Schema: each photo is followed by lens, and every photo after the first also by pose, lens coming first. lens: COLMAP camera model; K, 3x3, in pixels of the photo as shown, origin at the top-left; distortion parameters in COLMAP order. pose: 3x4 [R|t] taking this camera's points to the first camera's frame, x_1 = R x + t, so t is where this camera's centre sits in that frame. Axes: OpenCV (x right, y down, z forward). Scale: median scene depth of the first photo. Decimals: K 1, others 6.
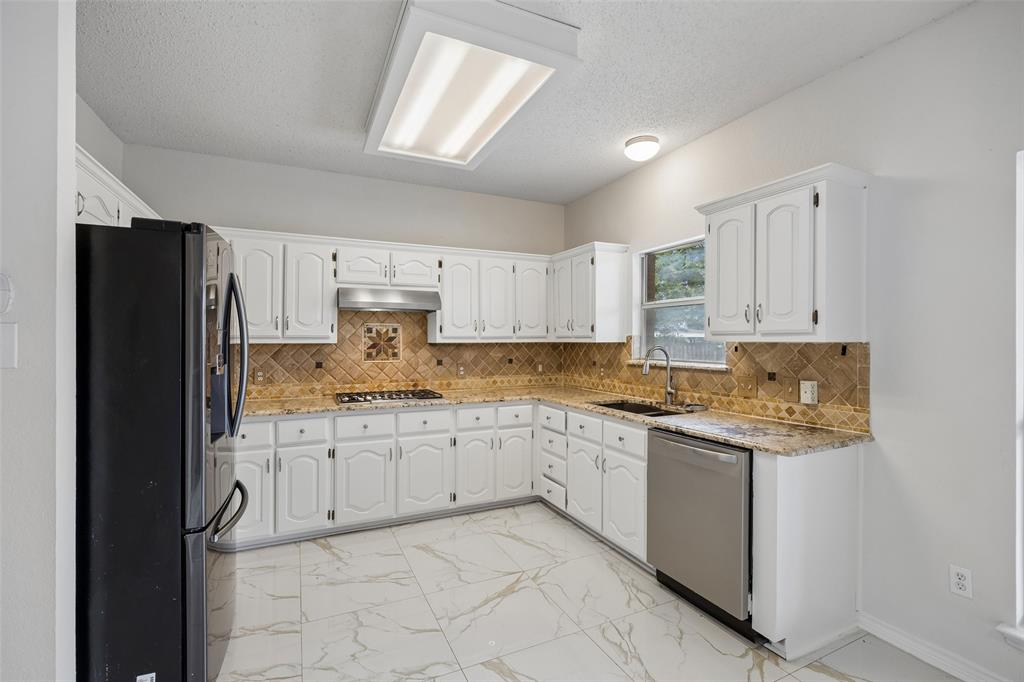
lens RADIAL K [[447.7, 0, 505.5], [0, 447.7, 337.9], [0, 0, 1]] dist [-0.014557, 0.000342]
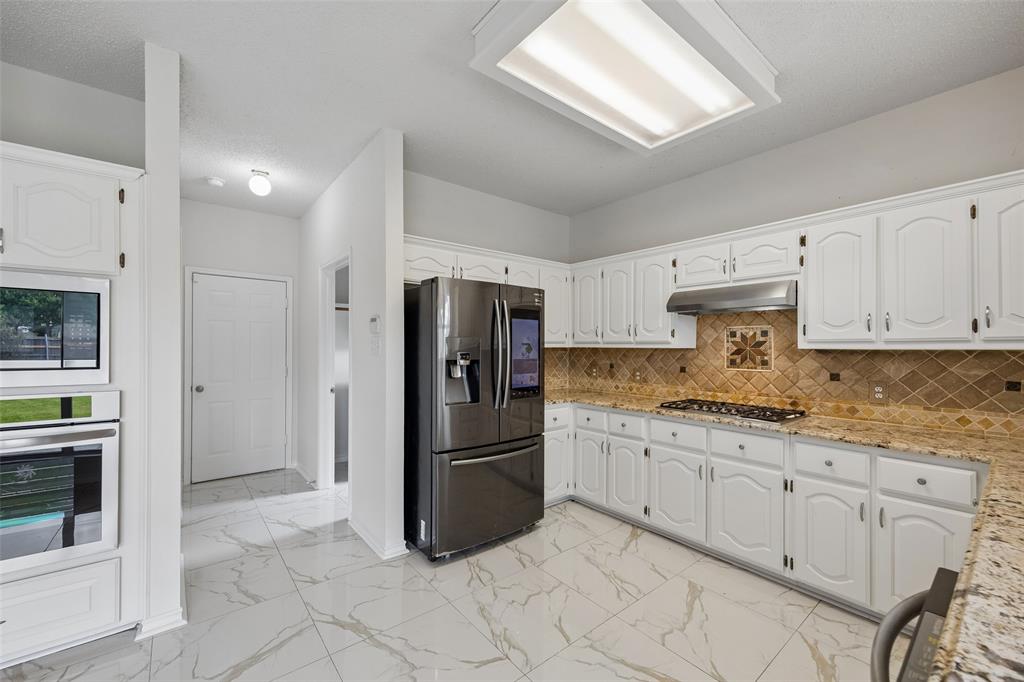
lens RADIAL K [[407.8, 0, 504.6], [0, 407.8, 344.8], [0, 0, 1]] dist [0.001550, 0.000780]
pose [[0.234907, -0.002610, -0.972014, 0.387057], [-0.000238, 0.999996, -0.002742, 0.006475], [0.972018, 0.000875, 0.234906, 0.370177]]
